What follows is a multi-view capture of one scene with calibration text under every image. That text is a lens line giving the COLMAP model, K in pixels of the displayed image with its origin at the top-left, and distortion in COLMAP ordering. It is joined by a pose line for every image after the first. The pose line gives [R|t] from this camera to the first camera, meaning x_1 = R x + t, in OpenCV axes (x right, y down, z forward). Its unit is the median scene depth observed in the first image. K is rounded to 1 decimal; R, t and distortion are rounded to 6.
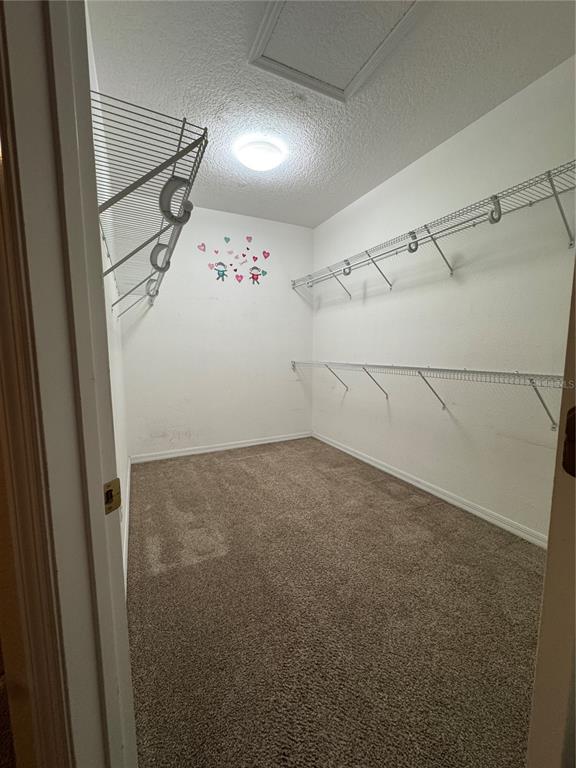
lens RADIAL K [[306.9, 0, 288.1], [0, 306.9, 382.6], [0, 0, 1]] dist [0.000275, 0.000007]
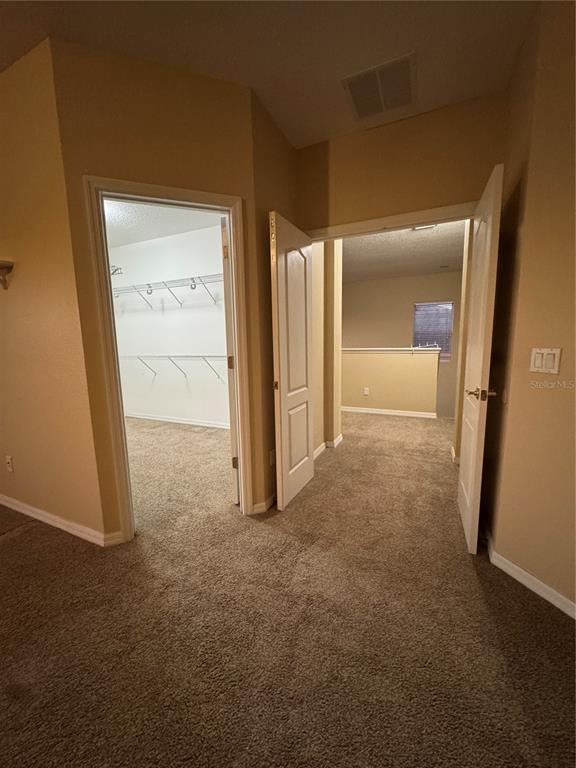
lens RADIAL K [[306.9, 0, 285.0], [0, 306.9, 383.6], [0, 0, 1]] dist [0.000275, 0.000007]
pose [[0.786285, -0.100298, 0.609669, -0.253913], [0.082159, 0.994946, 0.057720, 0.041061], [-0.612377, 0.004705, 0.790552, -0.586492]]
